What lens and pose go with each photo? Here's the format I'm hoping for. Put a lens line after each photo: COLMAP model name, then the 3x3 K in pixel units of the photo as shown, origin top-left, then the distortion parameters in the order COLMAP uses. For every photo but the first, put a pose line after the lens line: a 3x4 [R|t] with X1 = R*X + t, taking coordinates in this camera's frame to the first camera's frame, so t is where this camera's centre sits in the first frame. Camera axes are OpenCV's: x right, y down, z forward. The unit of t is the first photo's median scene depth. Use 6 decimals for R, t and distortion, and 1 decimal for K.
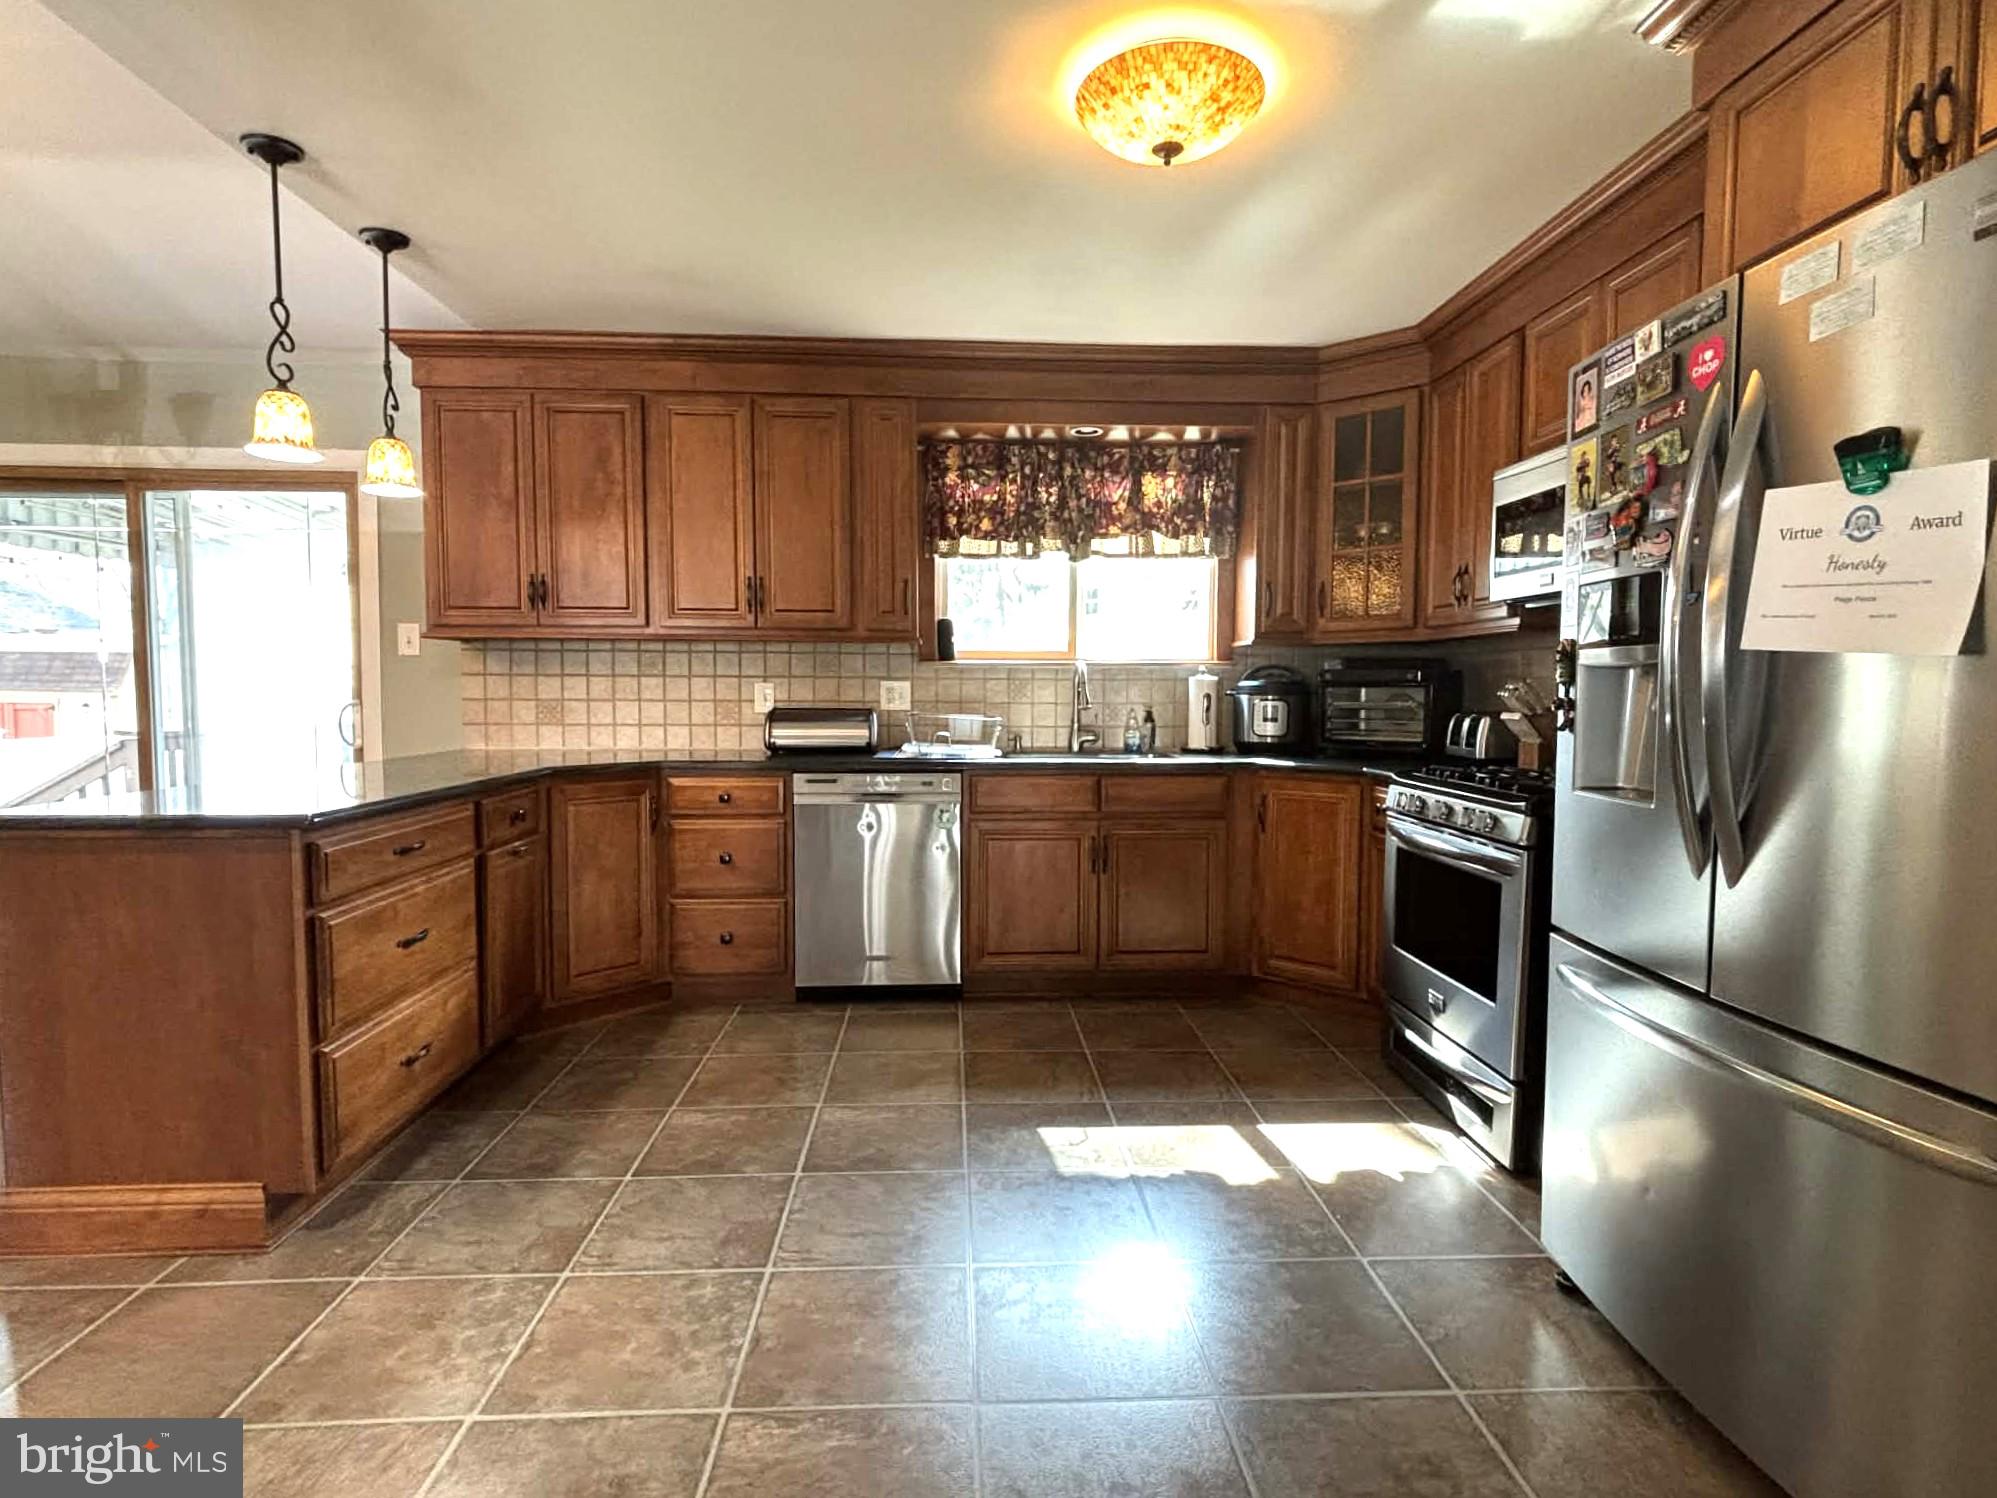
lens RADIAL K [[1015.3, 0, 1002.2], [0, 1015.3, 756.3], [0, 0, 1]] dist [0.001447, -0.015084]
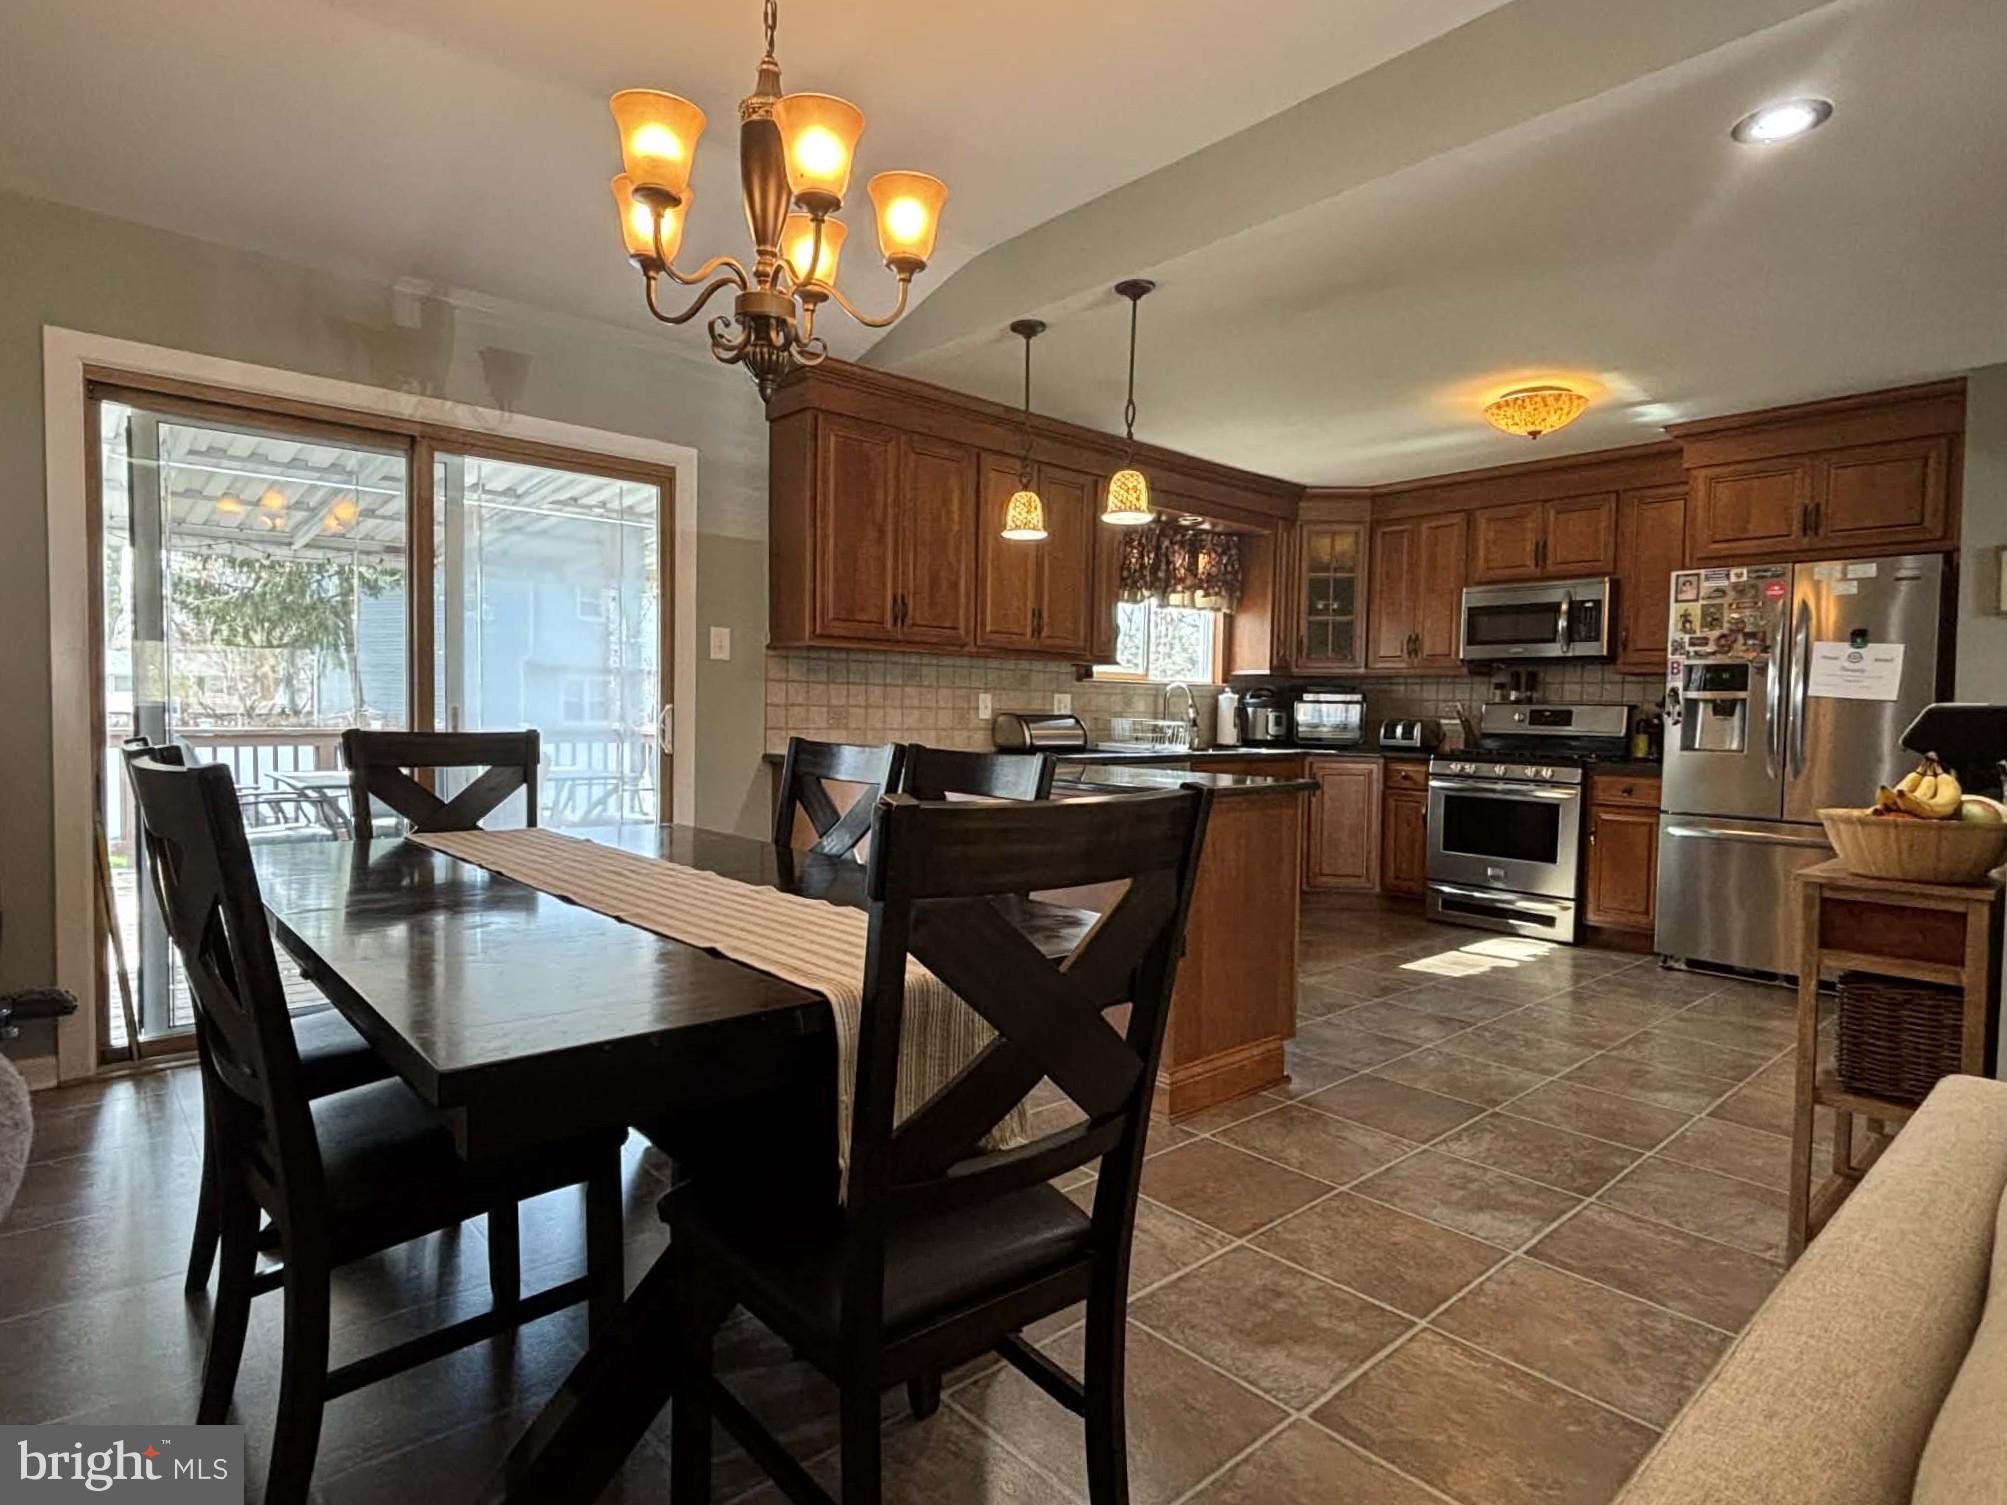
lens RADIAL K [[1078.6, 0, 1003.5], [0, 1078.6, 752.5], [0, 0, 1]] dist [0.000623, 0.000263]
pose [[0.779575, -0.016953, 0.626079, -1.056579], [0.027798, 0.999585, -0.007548, 0.006490], [-0.625691, 0.023288, 0.779723, 0.010308]]
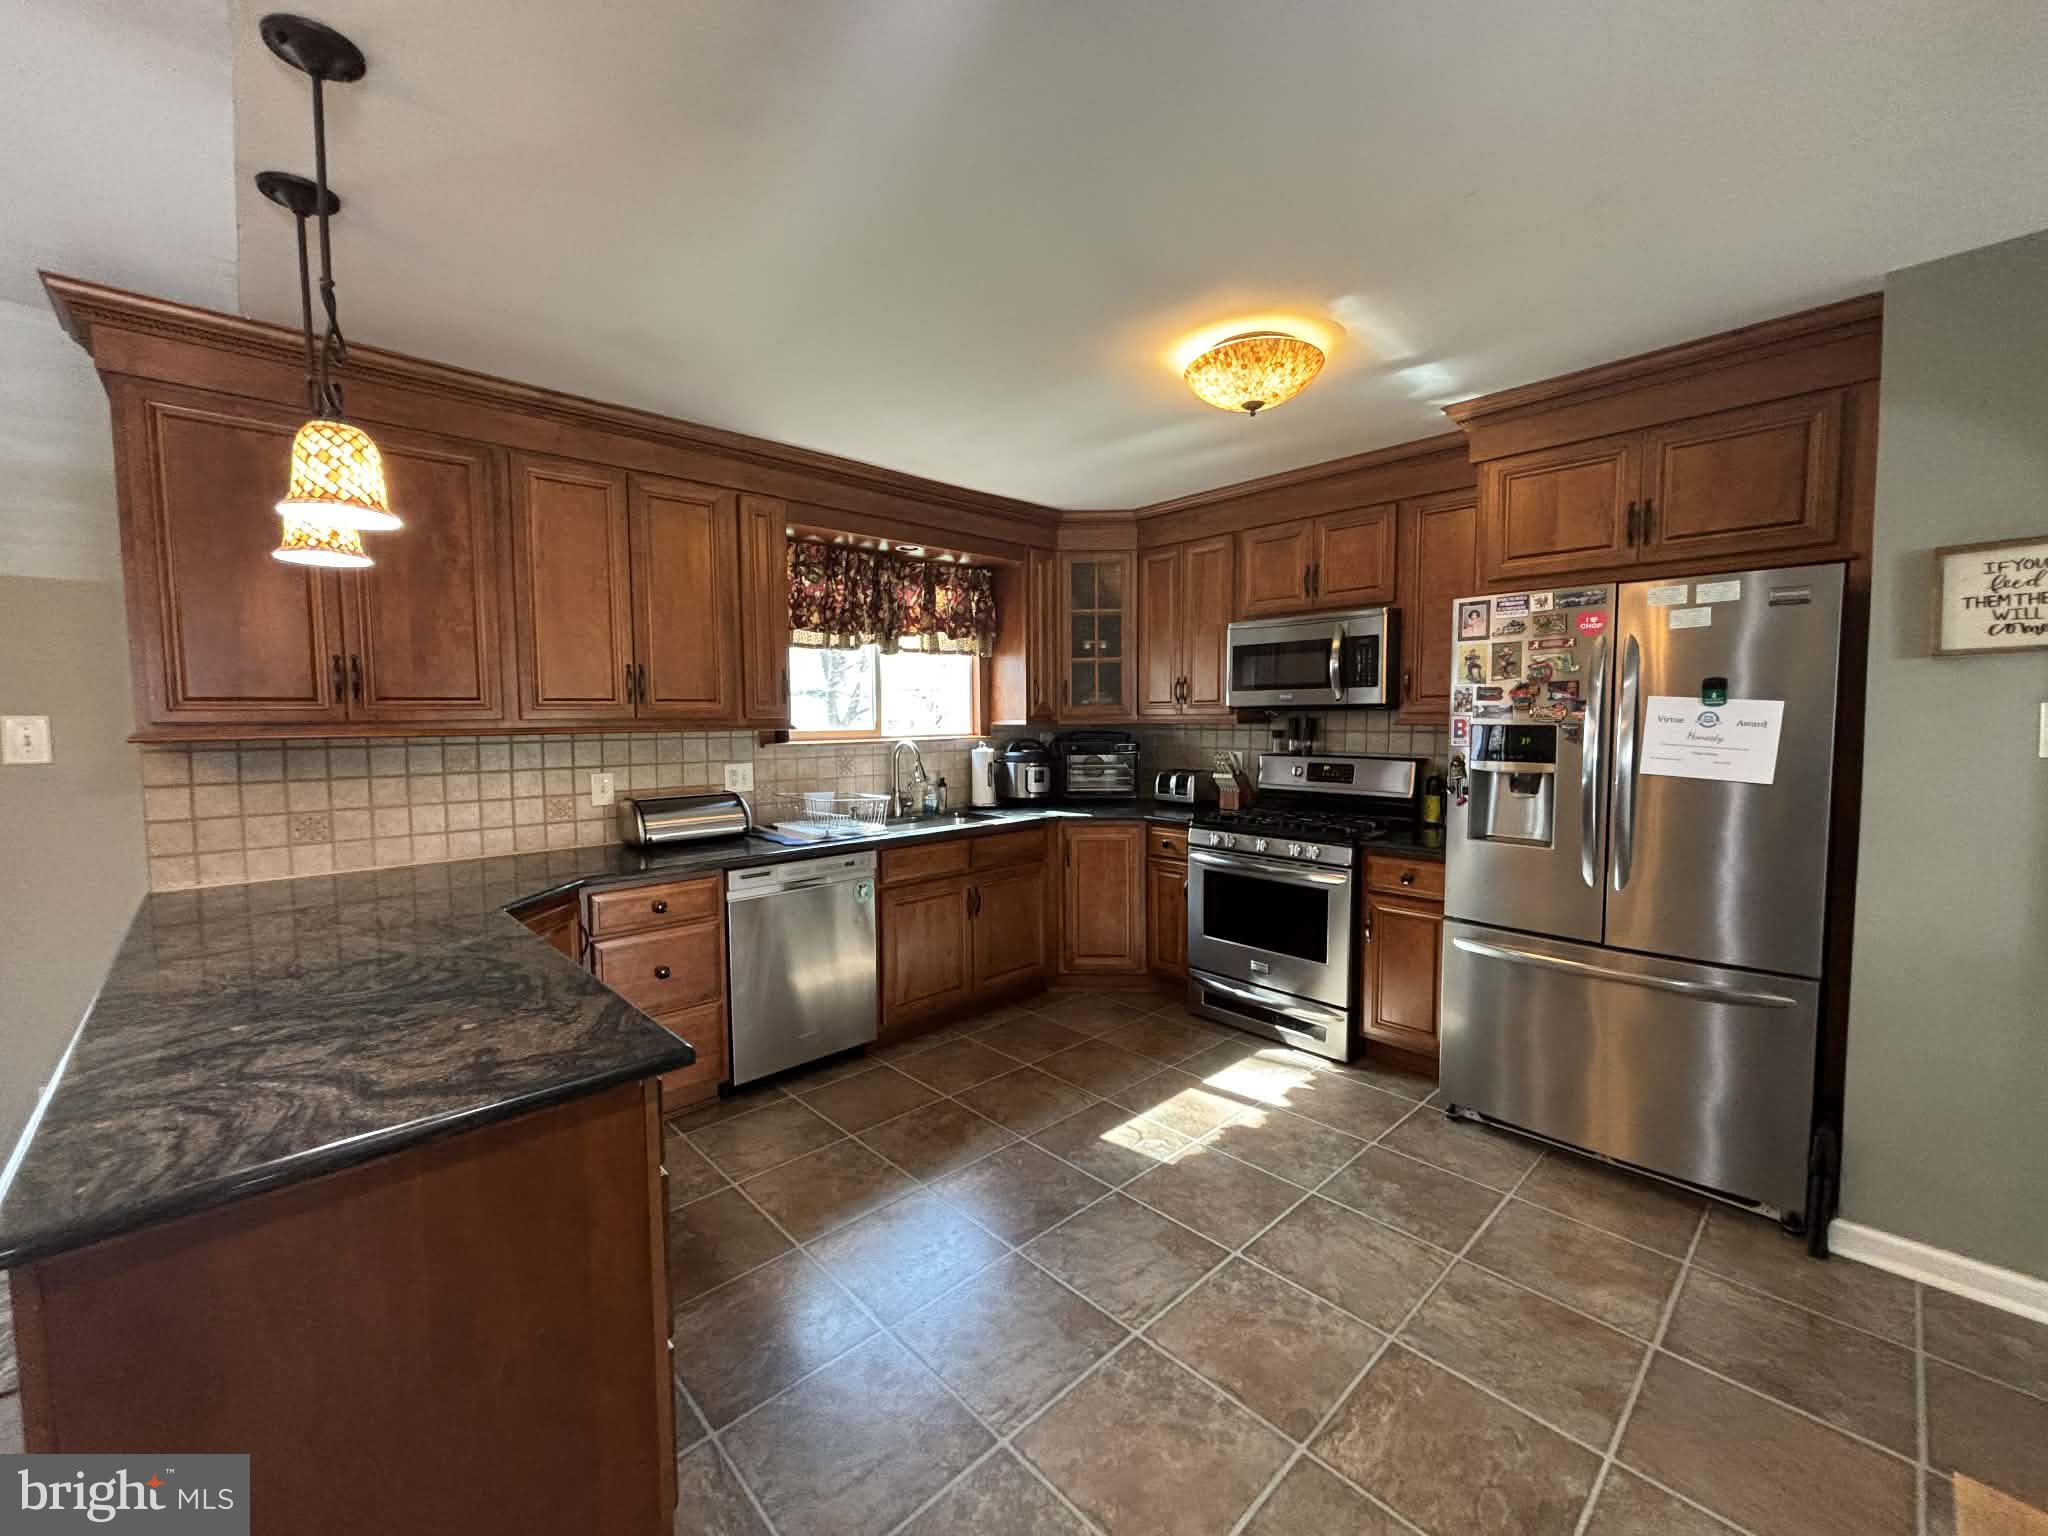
lens RADIAL K [[818.2, 0, 1021.1], [0, 818.2, 768.9], [0, 0, 1]] dist [-0.001993, 0.000177]
pose [[0.765384, -0.053726, 0.641328, -0.443893], [0.053447, 0.998373, 0.019852, -0.074457], [-0.641351, 0.019083, 0.767010, 0.187835]]
